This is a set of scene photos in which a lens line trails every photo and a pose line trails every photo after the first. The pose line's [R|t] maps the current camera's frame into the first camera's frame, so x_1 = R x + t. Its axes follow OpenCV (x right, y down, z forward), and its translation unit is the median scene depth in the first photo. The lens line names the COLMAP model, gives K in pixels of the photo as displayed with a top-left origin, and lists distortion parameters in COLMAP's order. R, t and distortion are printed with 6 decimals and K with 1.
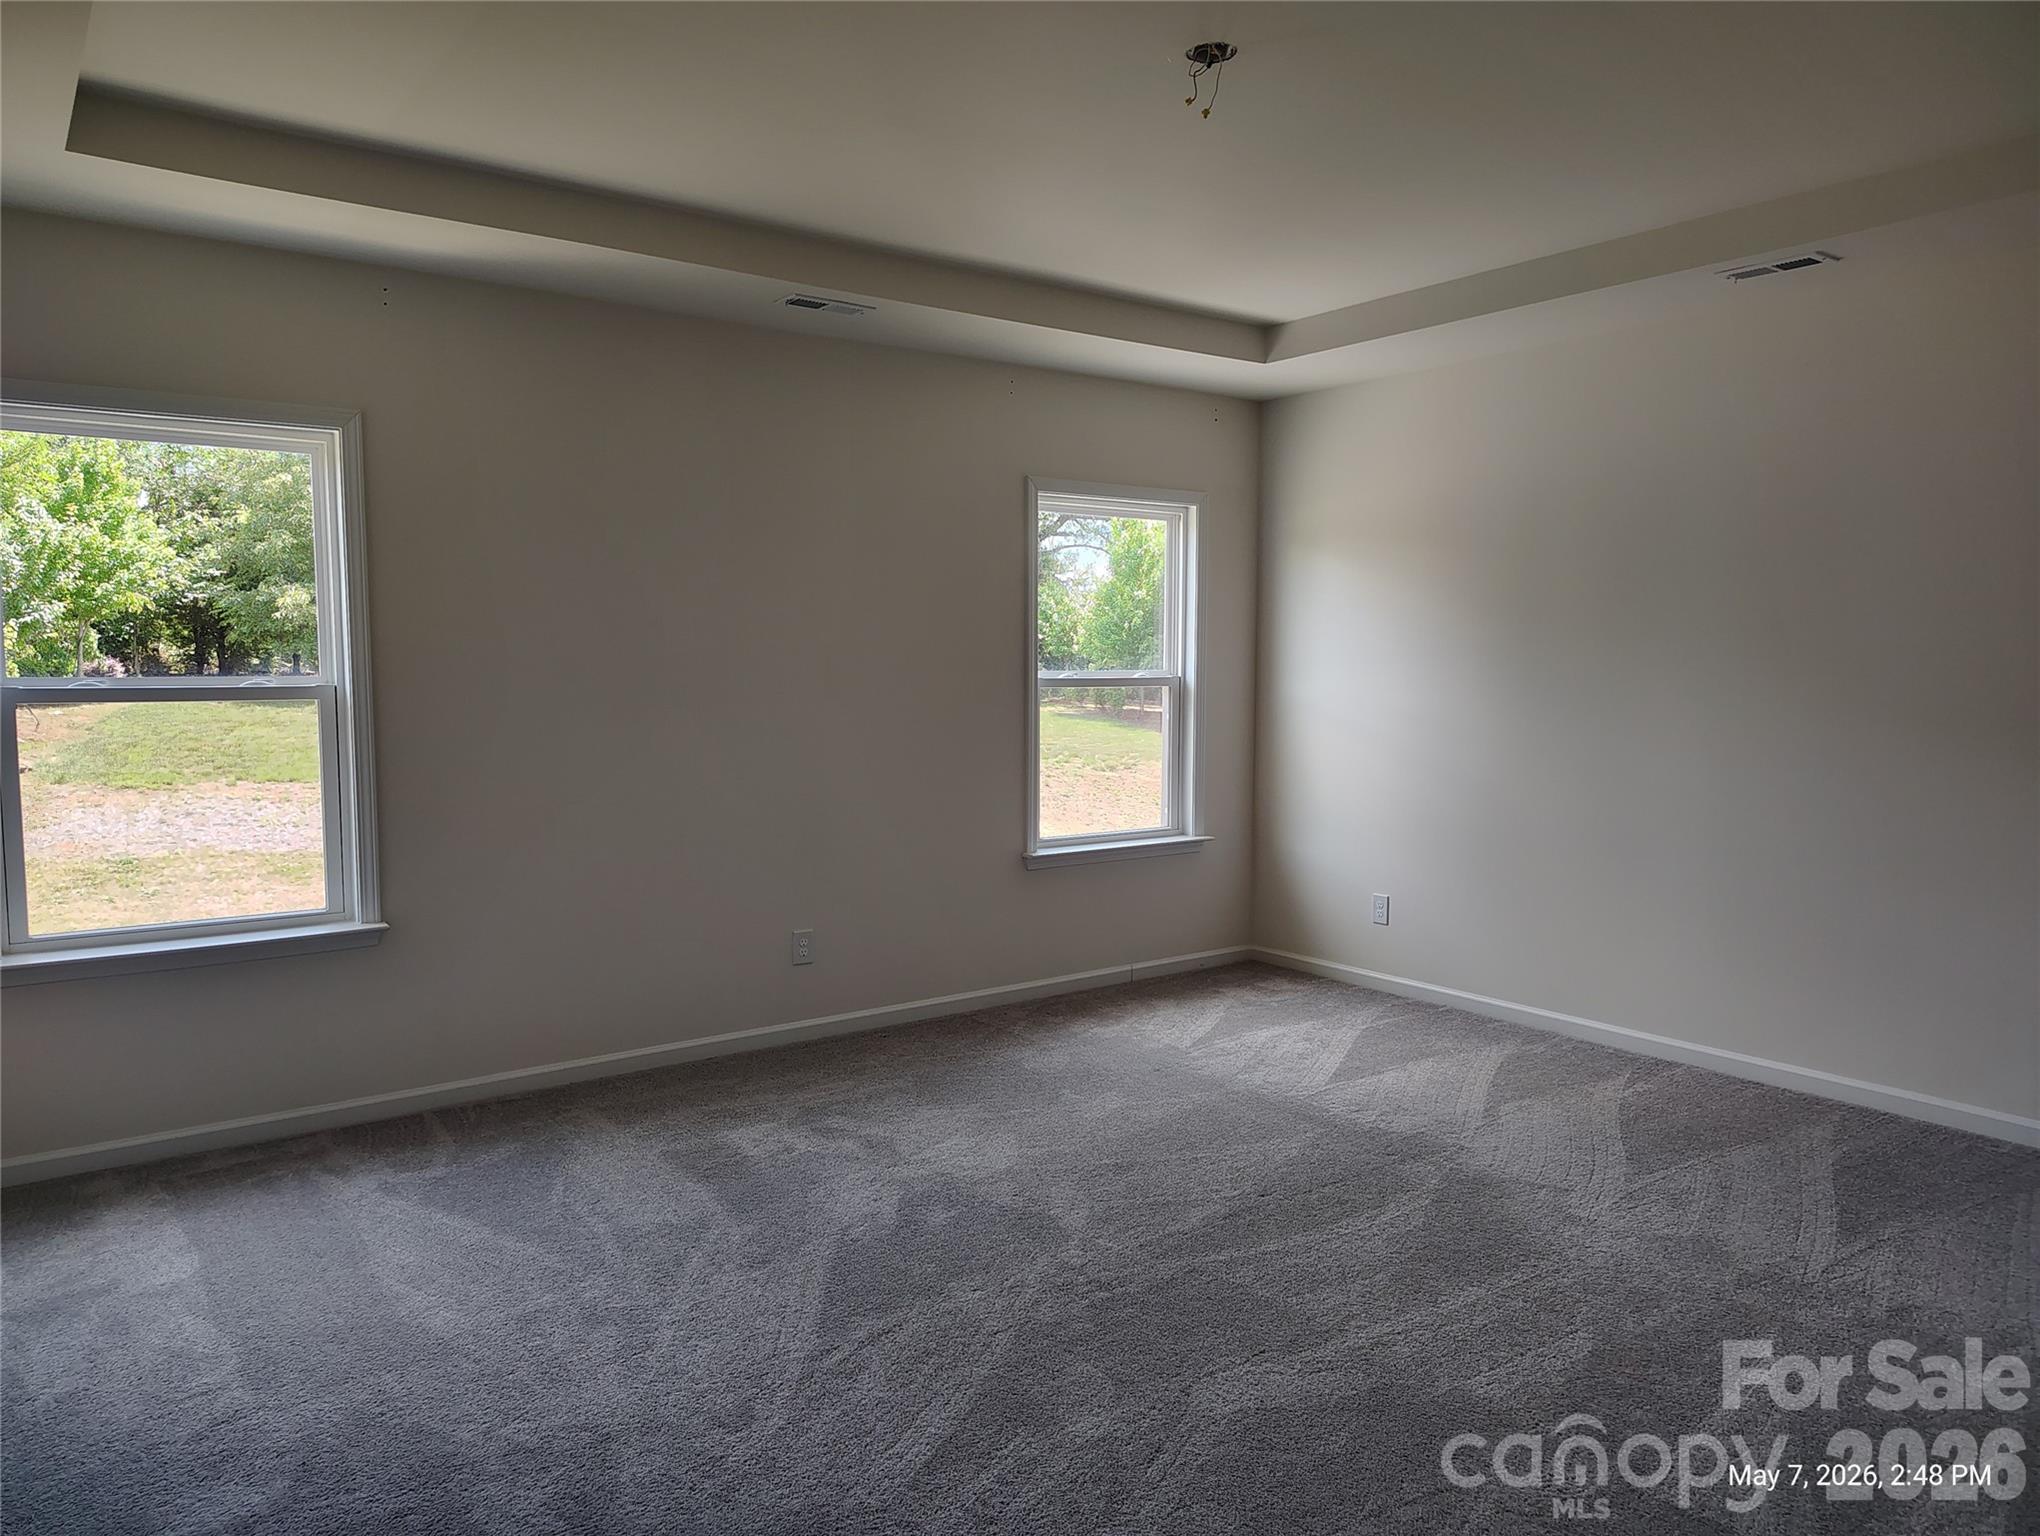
lens RADIAL K [[1404.6, 0, 1027.7], [0, 1404.6, 767.2], [0, 0, 1]] dist [0.002355, -0.023106]
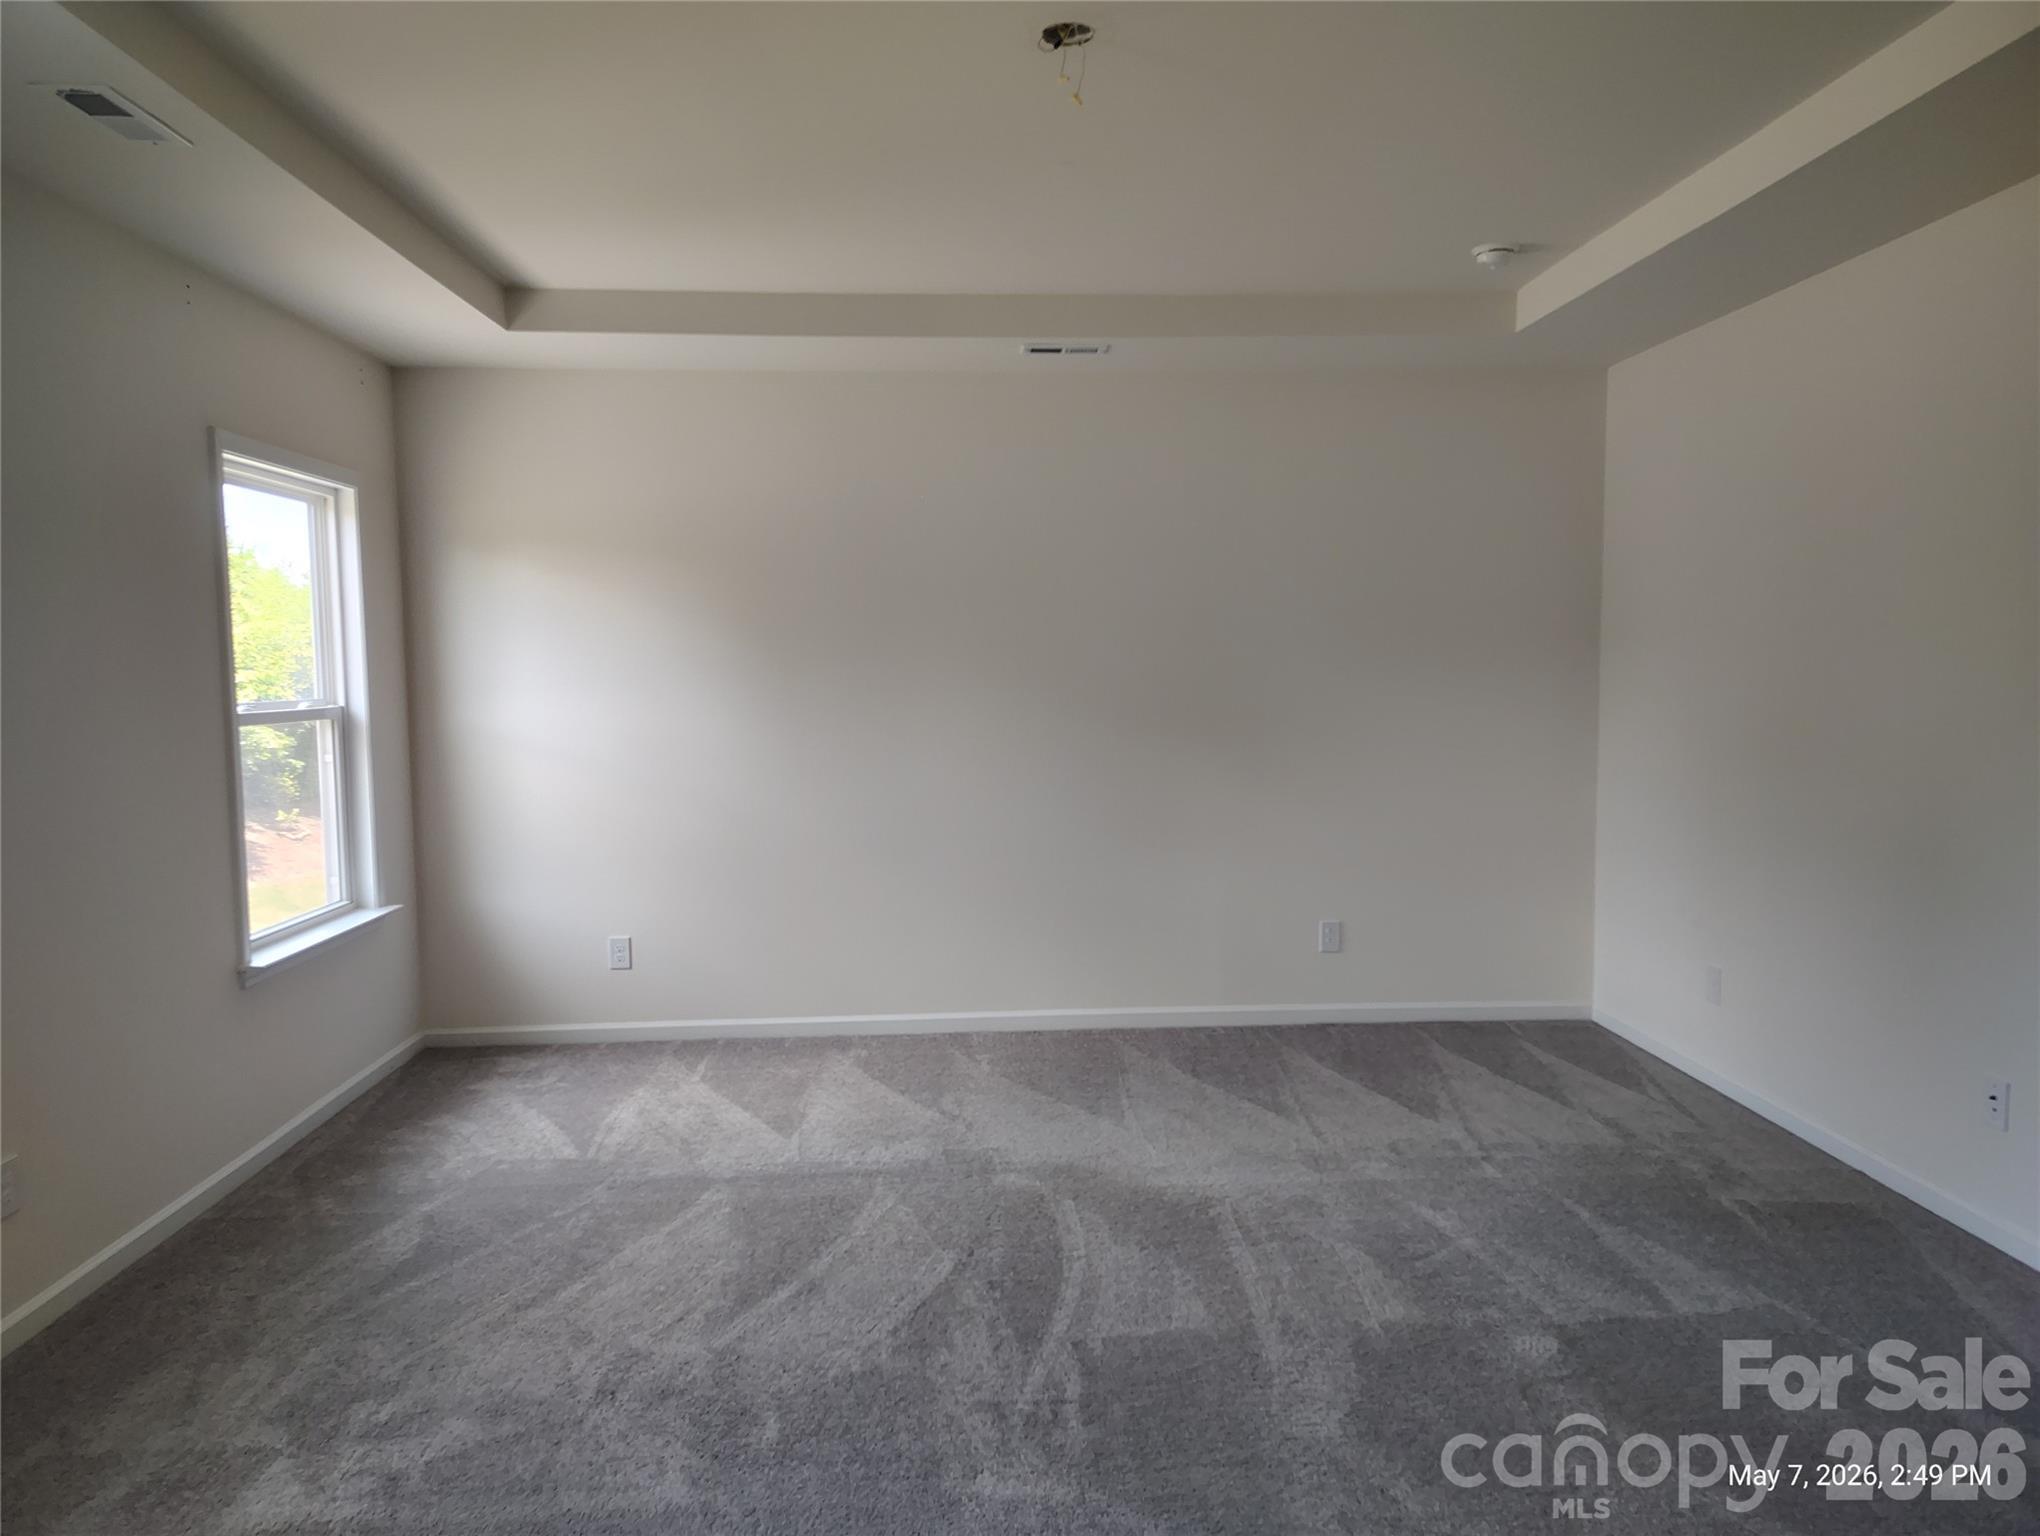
lens RADIAL K [[1404.6, 0, 1021.6], [0, 1404.6, 776.0], [0, 0, 1]] dist [0.002355, -0.023106]
pose [[0.530846, -0.078991, 0.843779, -0.440445], [0.075193, 0.996110, 0.045945, -0.042345], [-0.844126, 0.039057, 0.534720, 0.342320]]
